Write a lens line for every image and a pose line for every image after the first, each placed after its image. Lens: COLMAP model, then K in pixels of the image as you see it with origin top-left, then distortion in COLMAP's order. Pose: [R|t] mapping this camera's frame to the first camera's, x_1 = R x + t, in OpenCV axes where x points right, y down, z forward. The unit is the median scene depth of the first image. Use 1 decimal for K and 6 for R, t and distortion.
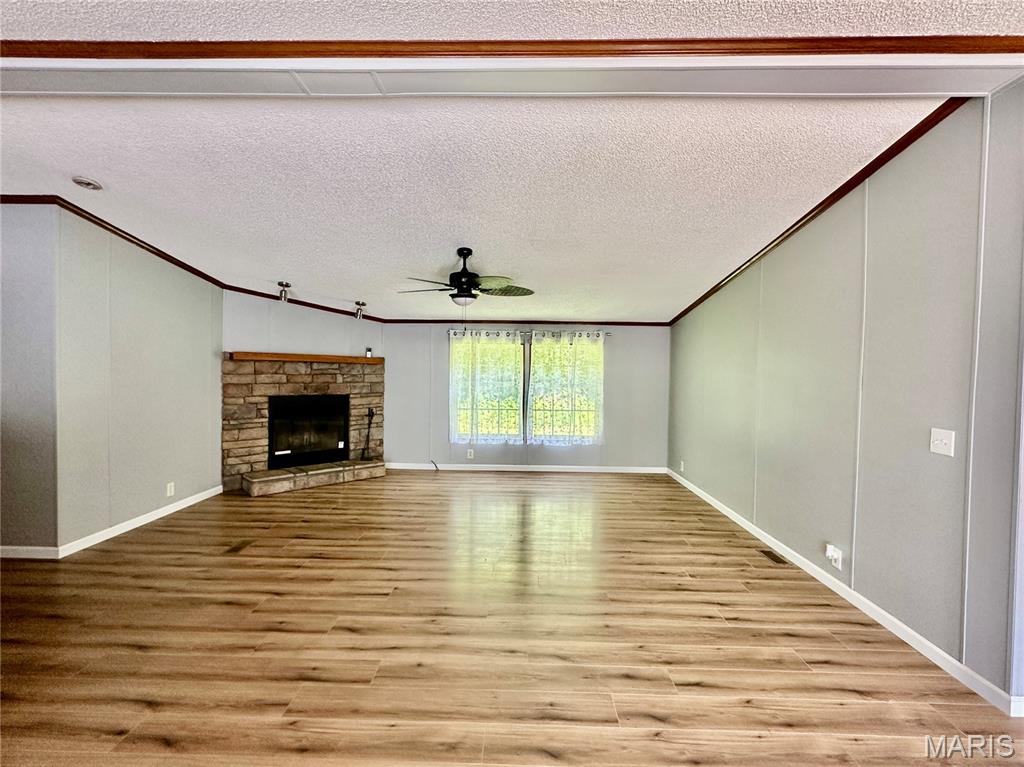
lens RADIAL K [[432.5, 0, 512.0], [0, 432.5, 383.5], [0, 0, 1]] dist [0.000316, 0.000106]
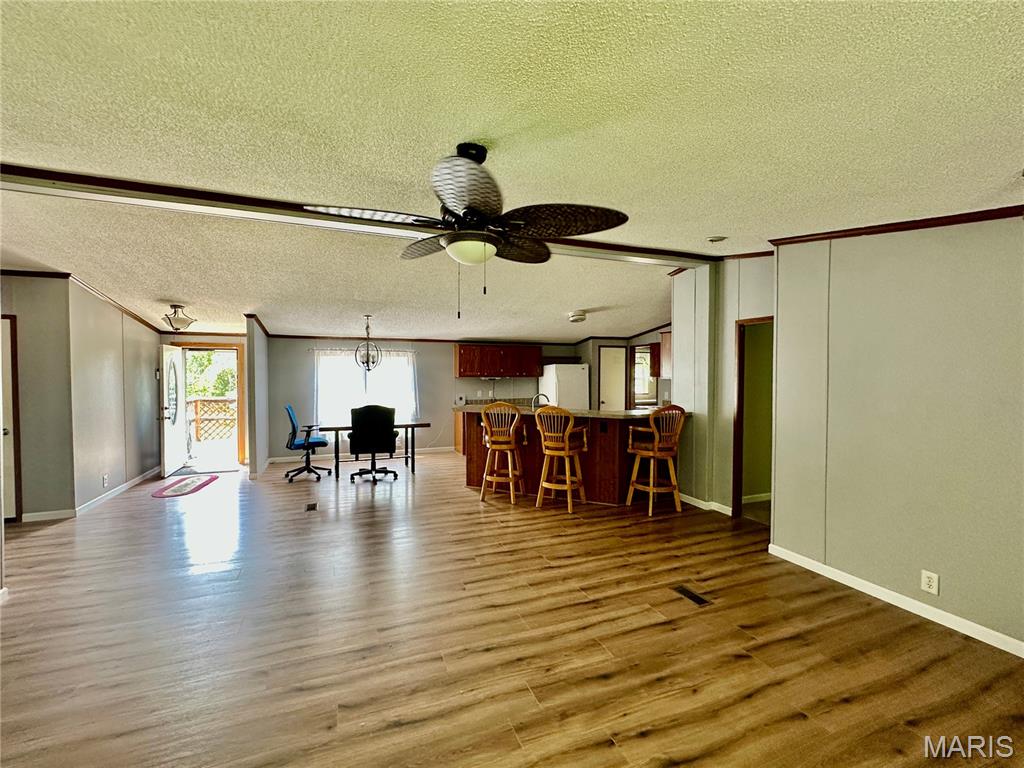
lens RADIAL K [[432.5, 0, 512.0], [0, 432.5, 384.0], [0, 0, 1]] dist [0.000316, 0.000106]
pose [[-0.922550, -0.010880, -0.385724, 0.034876], [-0.028379, 0.998808, 0.039704, -0.070613], [0.384833, 0.047575, -0.921759, 1.758568]]
